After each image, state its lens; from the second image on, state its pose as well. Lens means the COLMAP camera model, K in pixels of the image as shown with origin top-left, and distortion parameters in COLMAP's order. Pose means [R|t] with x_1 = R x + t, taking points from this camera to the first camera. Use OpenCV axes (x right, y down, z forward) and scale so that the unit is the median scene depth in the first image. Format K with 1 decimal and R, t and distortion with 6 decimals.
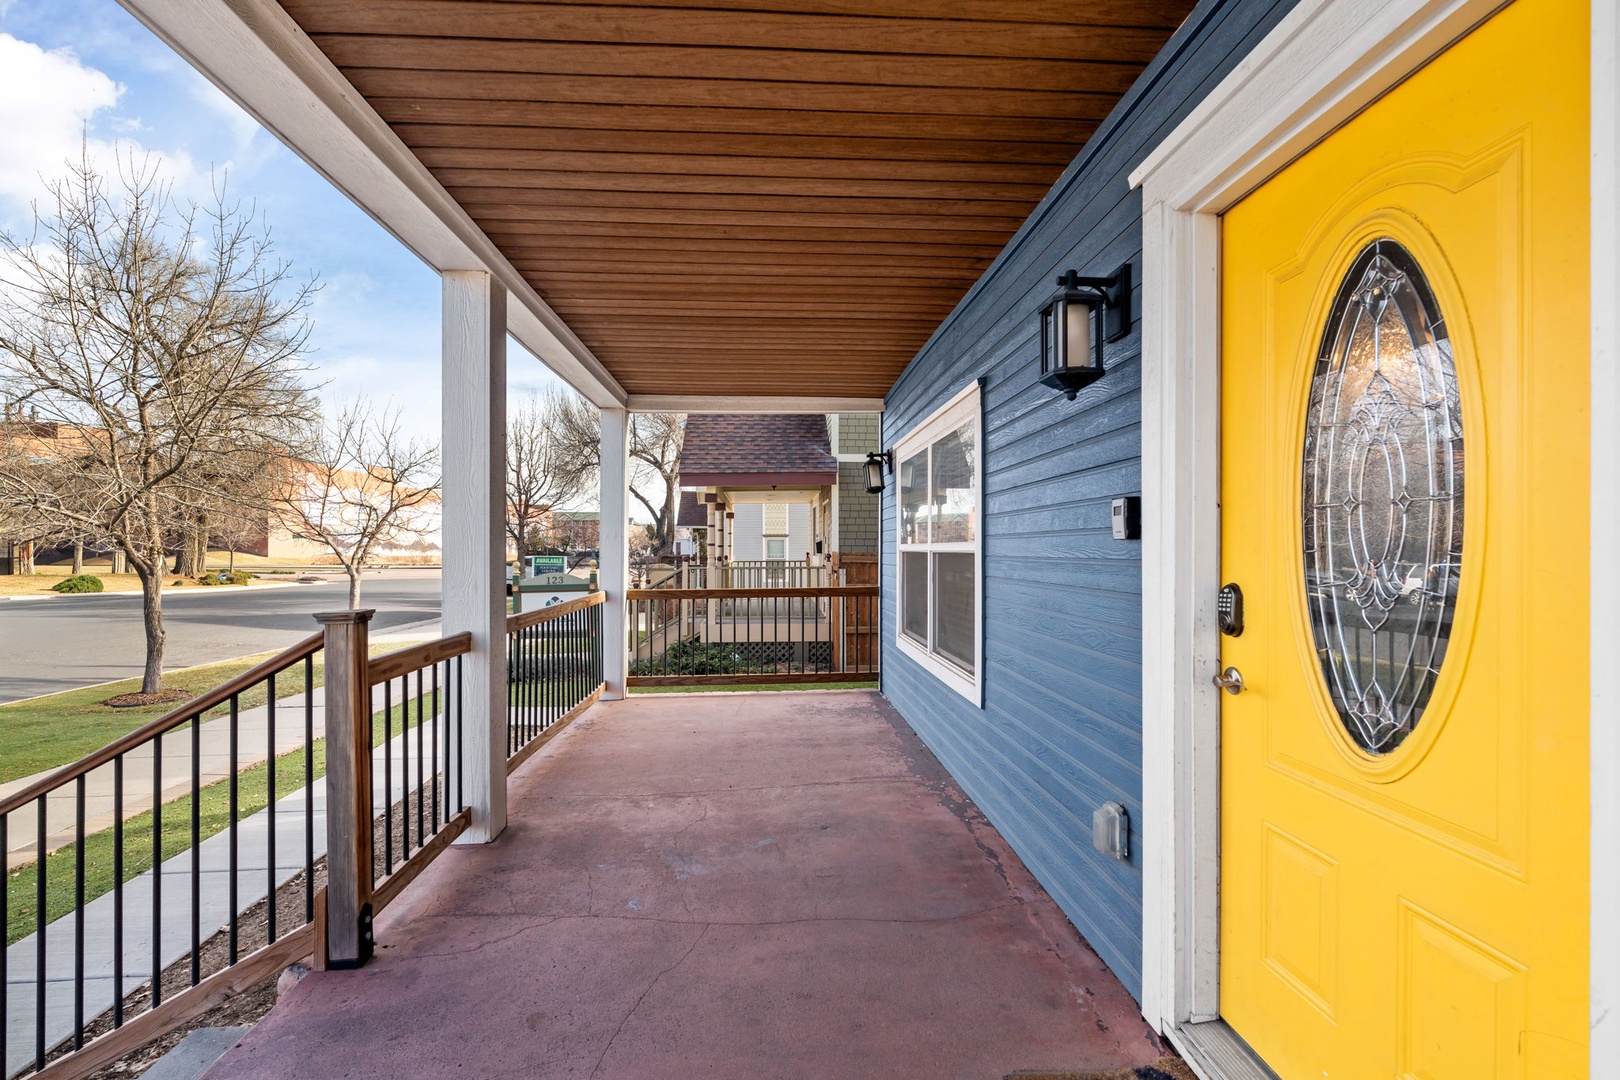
lens RADIAL K [[716.7, 0, 814.3], [0, 716.7, 534.1], [0, 0, 1]] dist [-0.002133, 0.000089]
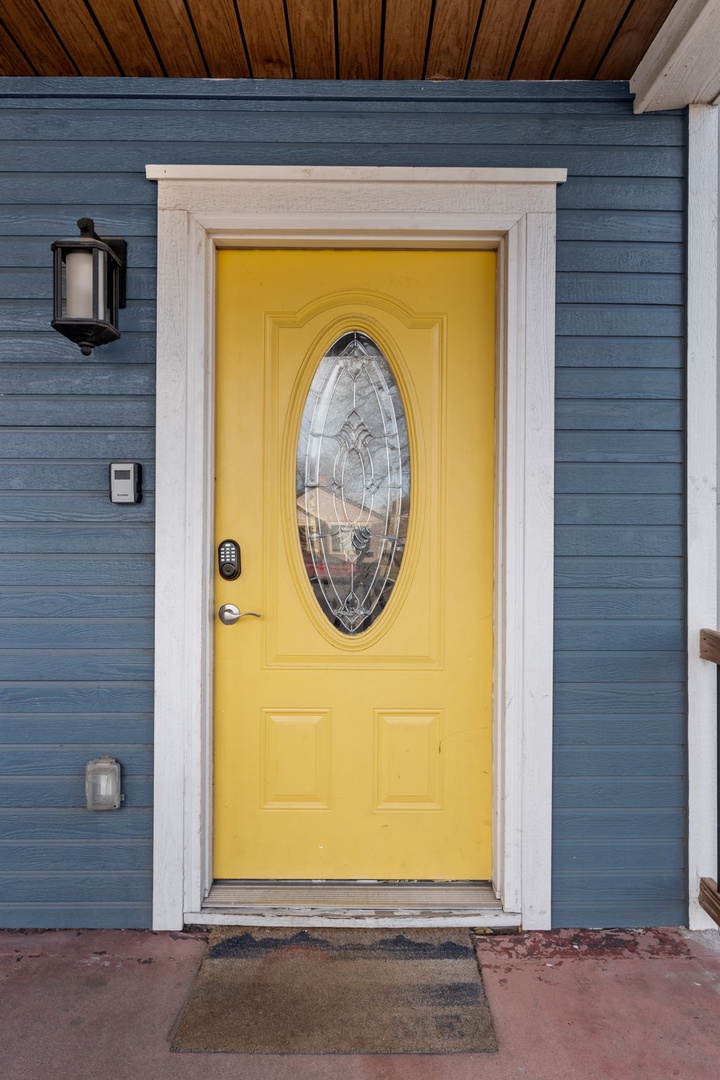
lens RADIAL K [[656.3, 0, 363.0], [0, 656.3, 538.2], [0, 0, 1]] dist [-0.009037, -0.000867]
pose [[0.053242, -0.003579, 0.998575, -0.521980], [-0.021354, 0.999761, 0.004722, 0.048725], [-0.998353, -0.021575, 0.053152, 0.616326]]
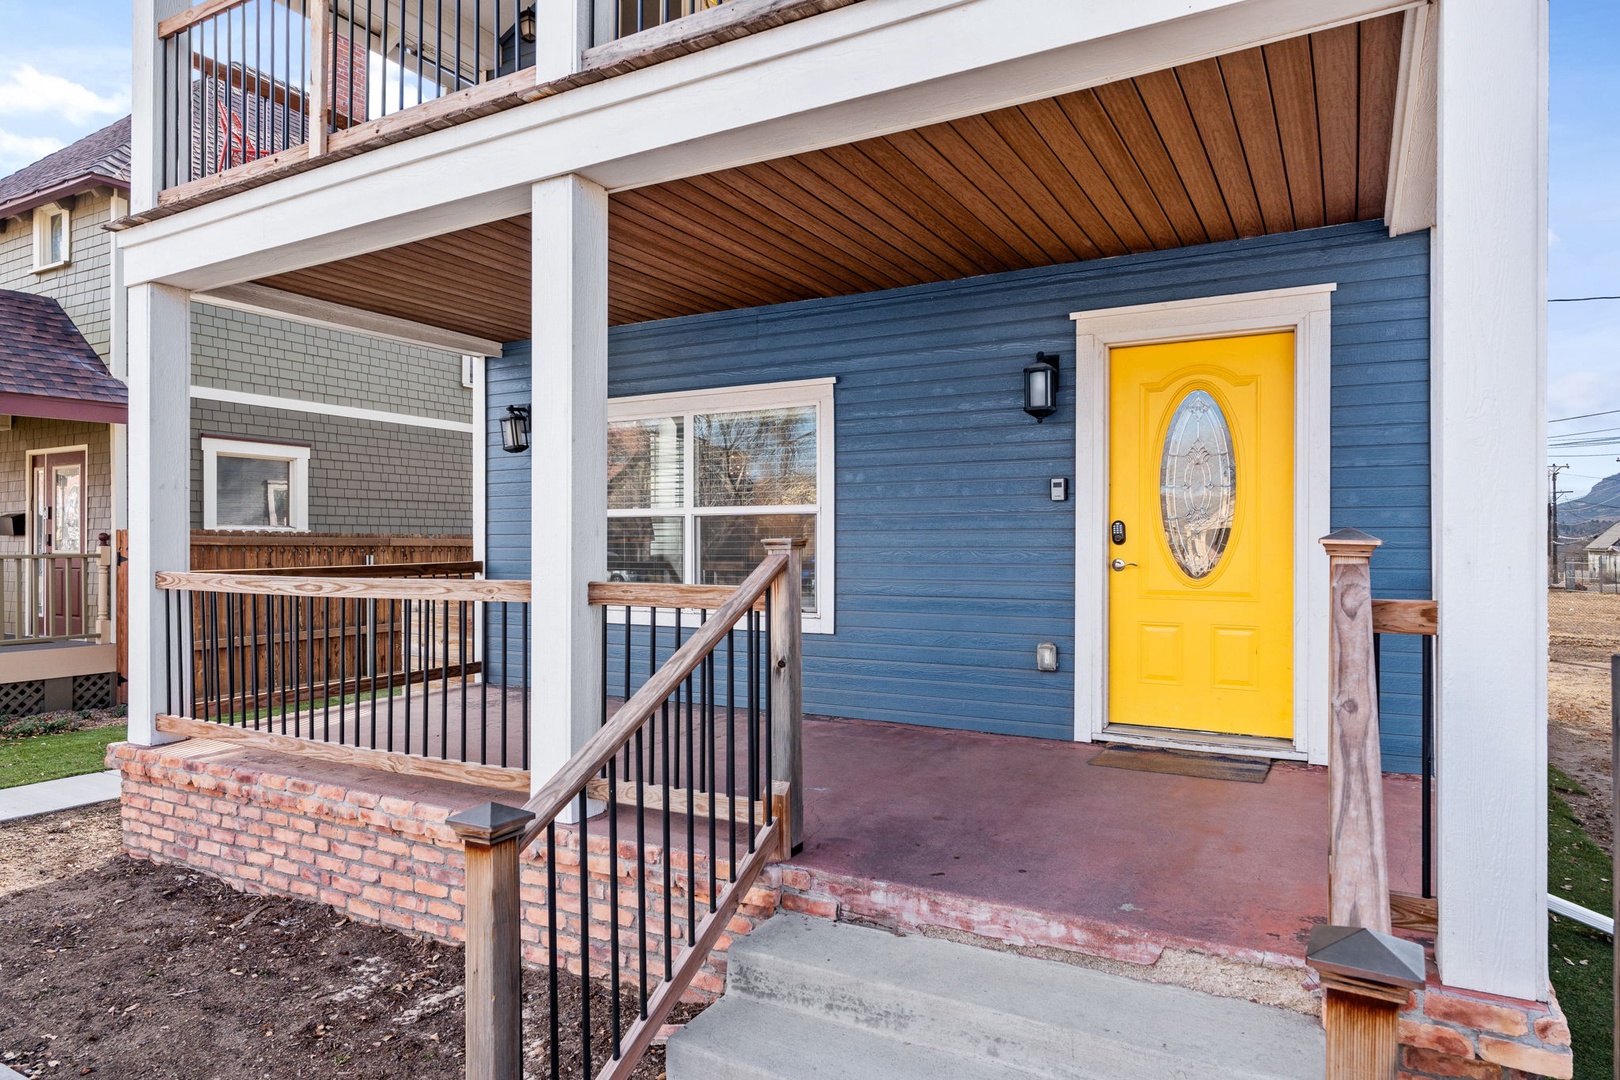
lens RADIAL K [[984.4, 0, 793.0], [0, 984.4, 540.7], [0, 0, 1]] dist [-0.009037, -0.000867]
pose [[0.548867, 0.001646, 0.835908, -2.185560], [-0.015136, 0.999854, 0.007970, 0.107007], [-0.835773, -0.017027, 0.548812, 0.162696]]
